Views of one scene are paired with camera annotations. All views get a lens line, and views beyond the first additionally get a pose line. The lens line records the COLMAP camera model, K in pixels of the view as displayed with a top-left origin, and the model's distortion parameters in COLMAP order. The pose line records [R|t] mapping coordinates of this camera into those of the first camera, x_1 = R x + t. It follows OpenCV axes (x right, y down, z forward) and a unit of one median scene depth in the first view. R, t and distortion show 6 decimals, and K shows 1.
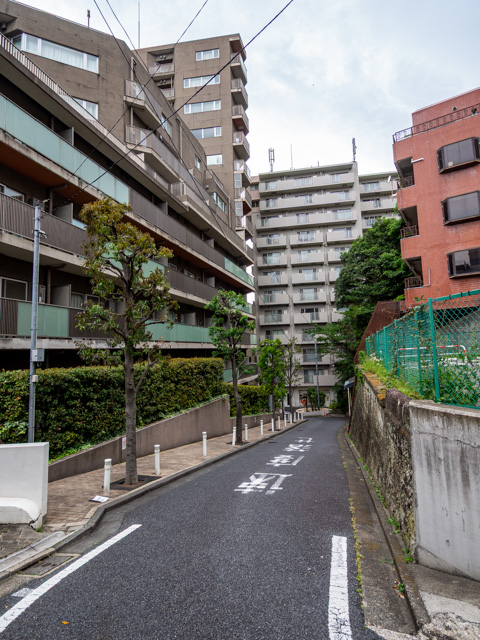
lens RADIAL K [[338.8, 0, 240.0], [0, 338.8, 320.0], [0, 0, 1]] dist [0.000879, -0.000845]
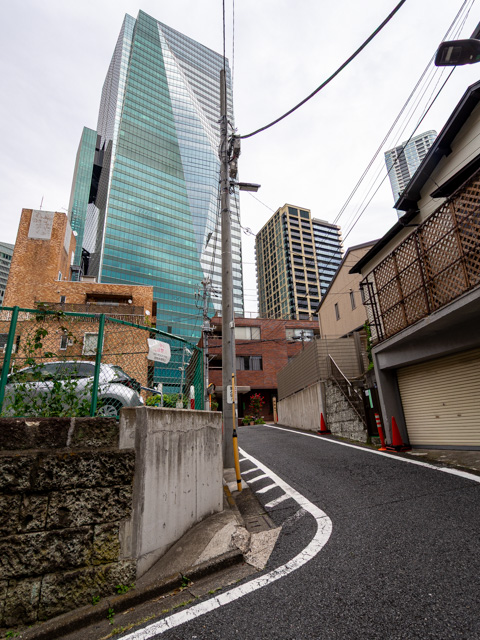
lens RADIAL K [[338.8, 0, 240.0], [0, 338.8, 320.0], [0, 0, 1]] dist [0.000879, -0.000845]
pose [[-0.655766, 0.300880, 0.692417, -0.352901], [-0.013993, 0.912152, -0.409614, 0.303892], [-0.754834, -0.278300, -0.593948, 1.050501]]
